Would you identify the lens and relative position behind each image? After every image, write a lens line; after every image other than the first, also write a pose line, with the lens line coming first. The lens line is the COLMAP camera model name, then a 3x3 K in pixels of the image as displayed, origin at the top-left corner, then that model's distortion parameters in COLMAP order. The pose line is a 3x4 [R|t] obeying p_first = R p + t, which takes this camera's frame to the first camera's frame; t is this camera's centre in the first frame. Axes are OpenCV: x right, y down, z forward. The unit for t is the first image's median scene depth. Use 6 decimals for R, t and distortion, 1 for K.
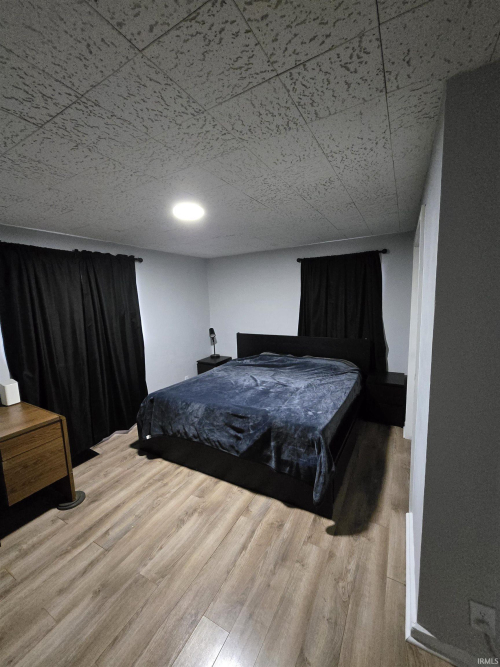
lens RADIAL K [[272.3, 0, 244.9], [0, 272.3, 337.4], [0, 0, 1]] dist [0.002999, 0.000390]
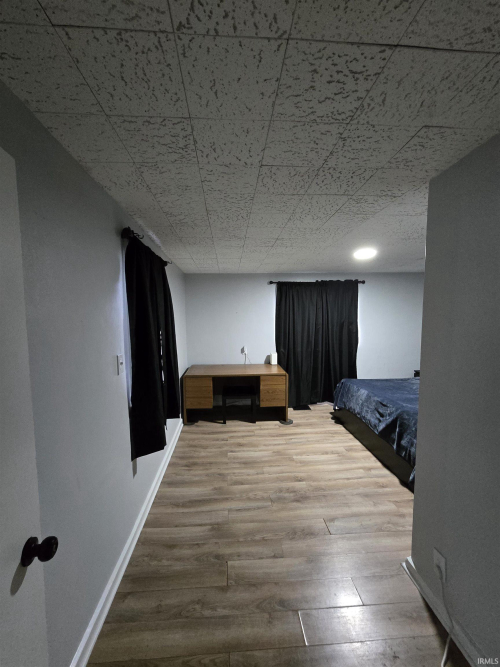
lens RADIAL K [[272.3, 0, 246.8], [0, 272.3, 337.1], [0, 0, 1]] dist [0.002999, 0.000390]
pose [[0.558197, 0.099192, -0.823758, 0.662130], [-0.127720, 0.991267, 0.032816, 0.013742], [0.819819, 0.086892, 0.565991, -0.293834]]
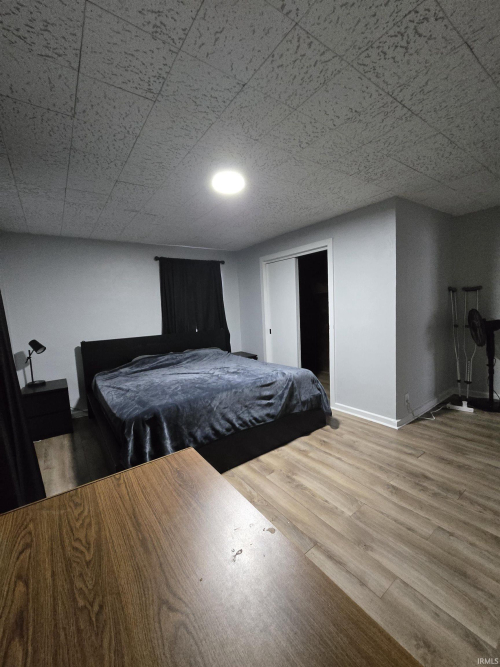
lens RADIAL K [[272.3, 0, 246.4], [0, 272.3, 337.3], [0, 0, 1]] dist [0.002999, 0.000390]
pose [[0.415473, -0.084751, 0.905649, -1.058649], [0.164340, 0.986259, 0.016903, 0.067532], [-0.894637, 0.141811, 0.423692, 0.590681]]
